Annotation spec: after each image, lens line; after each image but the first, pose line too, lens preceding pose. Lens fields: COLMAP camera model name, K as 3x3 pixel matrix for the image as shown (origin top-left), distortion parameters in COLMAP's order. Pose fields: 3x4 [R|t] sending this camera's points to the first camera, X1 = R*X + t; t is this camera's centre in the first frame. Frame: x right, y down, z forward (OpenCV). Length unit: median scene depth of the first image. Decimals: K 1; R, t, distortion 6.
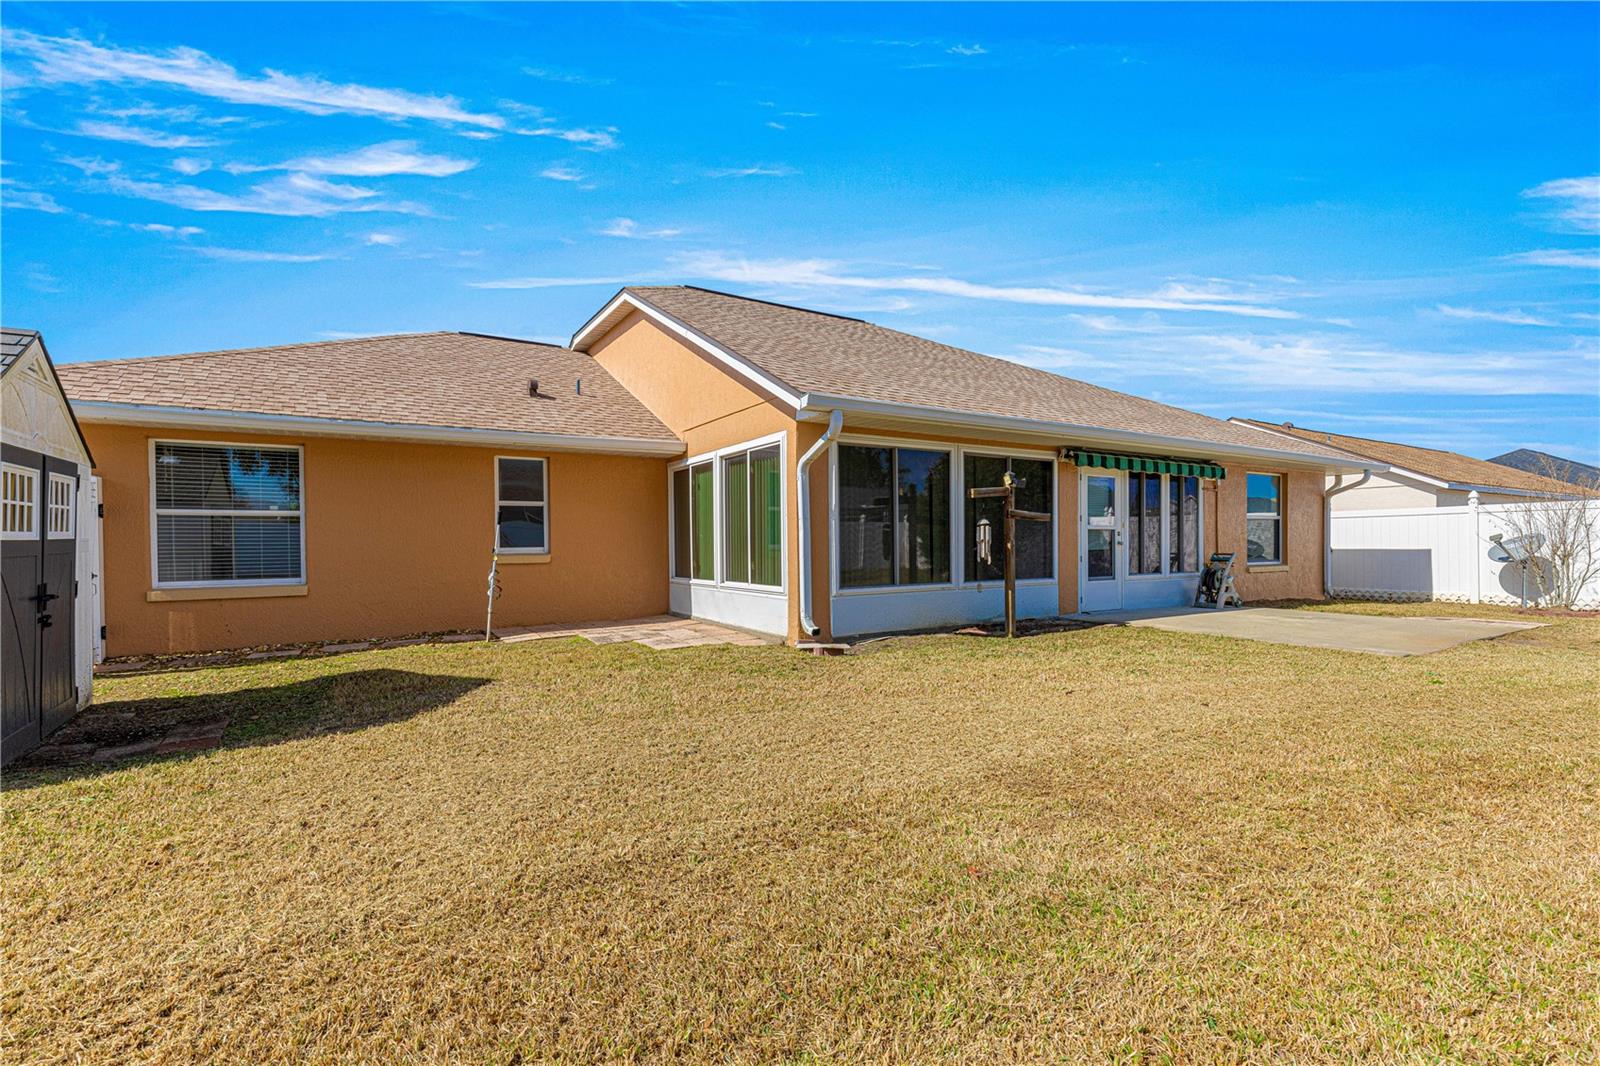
lens RADIAL K [[721.8, 0, 805.2], [0, 721.8, 542.2], [0, 0, 1]] dist [0.007416, -0.000082]
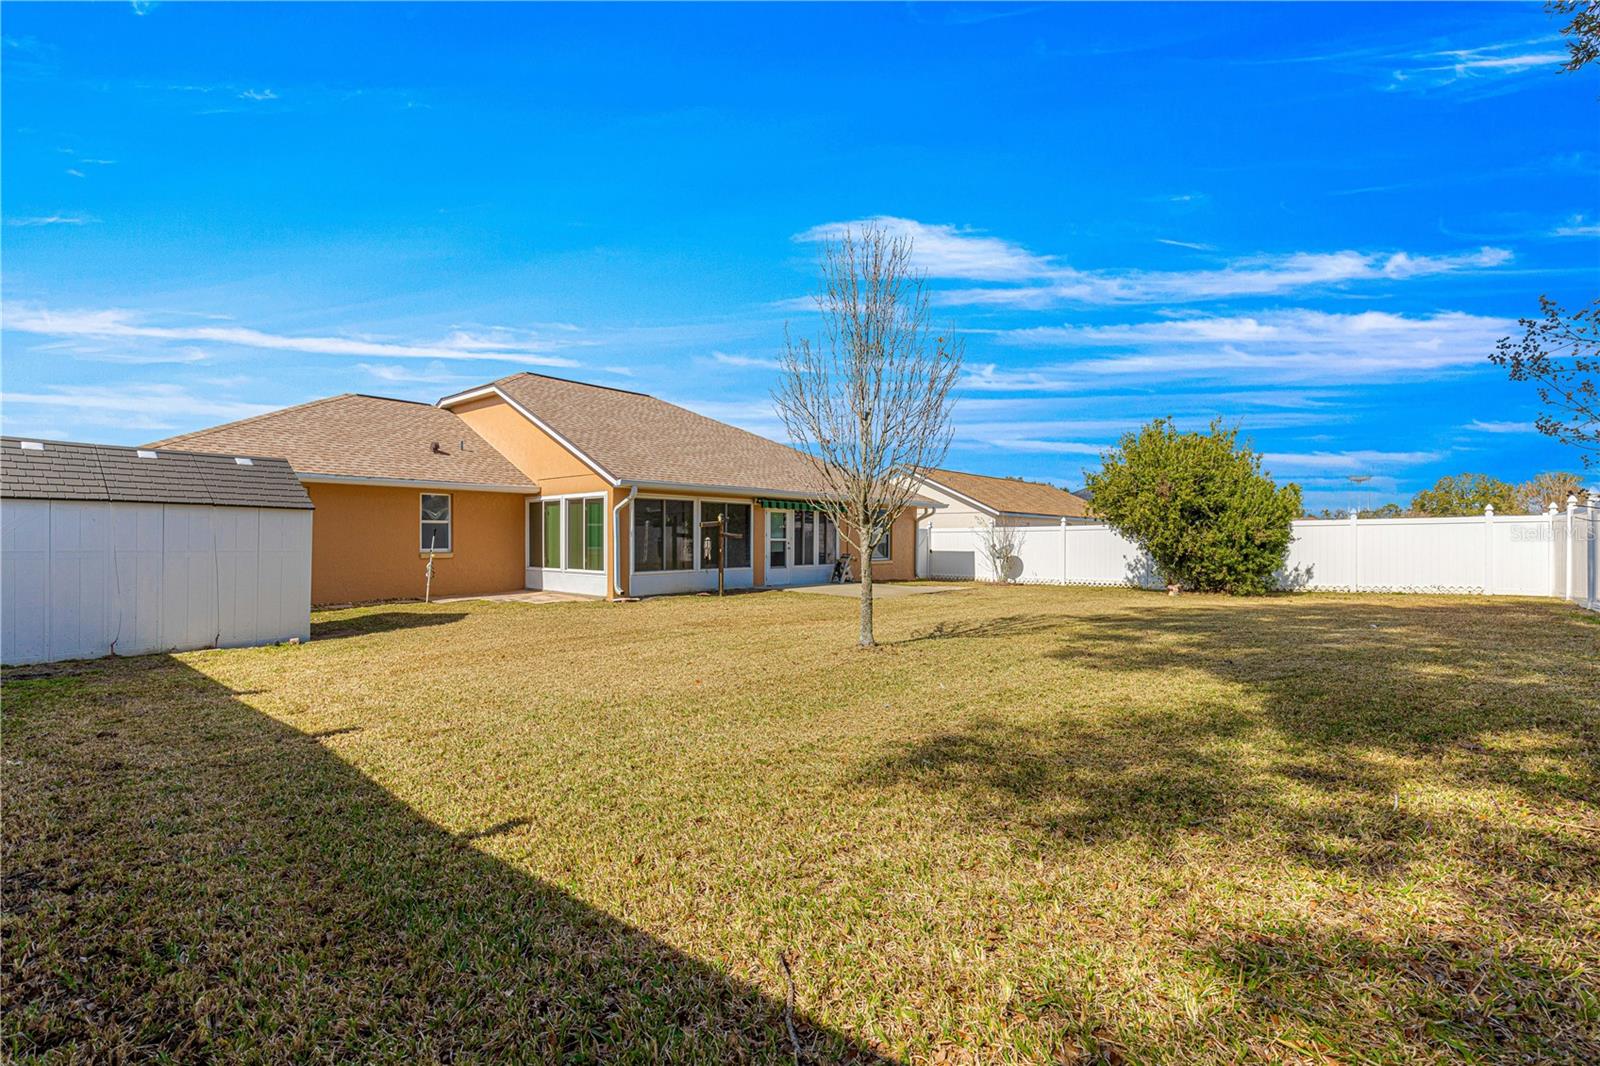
lens RADIAL K [[721.8, 0, 805.2], [0, 721.8, 542.2], [0, 0, 1]] dist [0.007416, -0.000082]
pose [[0.956043, 0.009808, 0.293062, -0.069261], [-0.012599, 0.999891, 0.007636, -0.030607], [-0.292956, -0.010993, 0.956063, -0.831734]]
